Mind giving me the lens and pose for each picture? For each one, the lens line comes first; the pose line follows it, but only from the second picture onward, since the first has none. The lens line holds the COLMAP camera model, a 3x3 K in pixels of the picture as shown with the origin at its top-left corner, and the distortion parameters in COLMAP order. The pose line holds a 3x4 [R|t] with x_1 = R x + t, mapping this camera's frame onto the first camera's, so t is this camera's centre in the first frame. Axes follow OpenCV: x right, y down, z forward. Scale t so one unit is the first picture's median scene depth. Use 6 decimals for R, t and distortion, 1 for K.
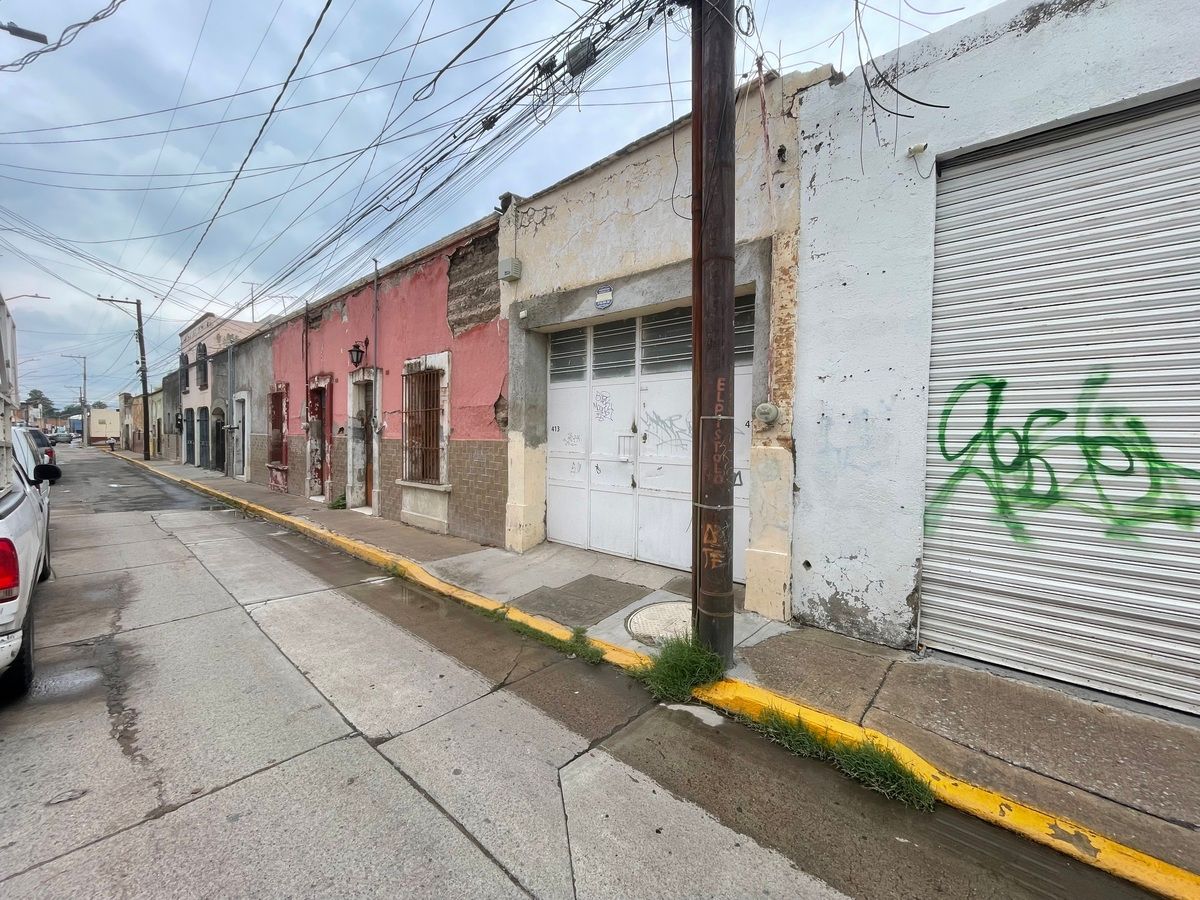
lens RADIAL K [[478.5, 0, 600.0], [0, 478.5, 450.0], [0, 0, 1]] dist [-0.001442, -0.000061]
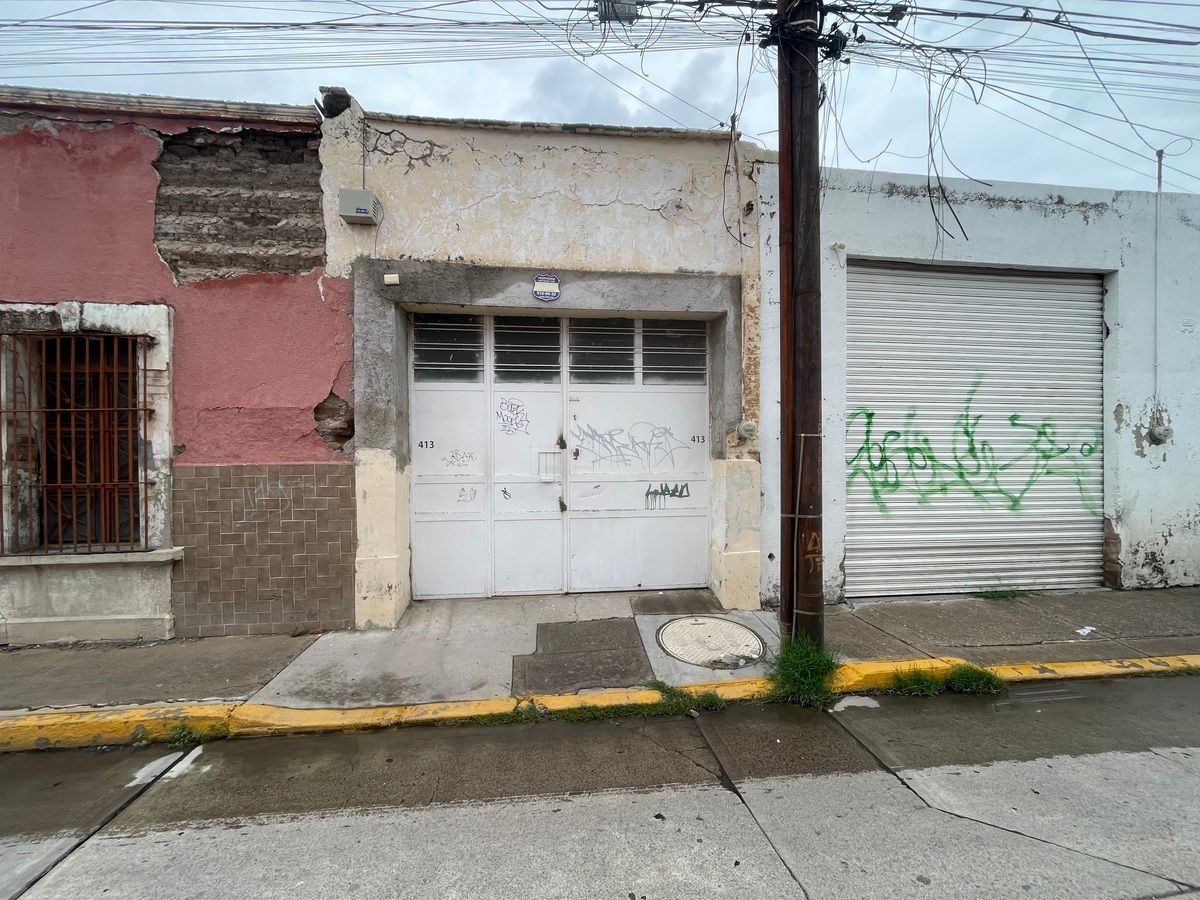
lens RADIAL K [[478.5, 0, 600.0], [0, 478.5, 450.0], [0, 0, 1]] dist [-0.001442, -0.000061]
pose [[0.673008, -0.019947, 0.739366, -0.586692], [0.035175, 0.999368, -0.005057, -0.029202], [-0.738798, 0.029410, 0.673285, 0.397364]]
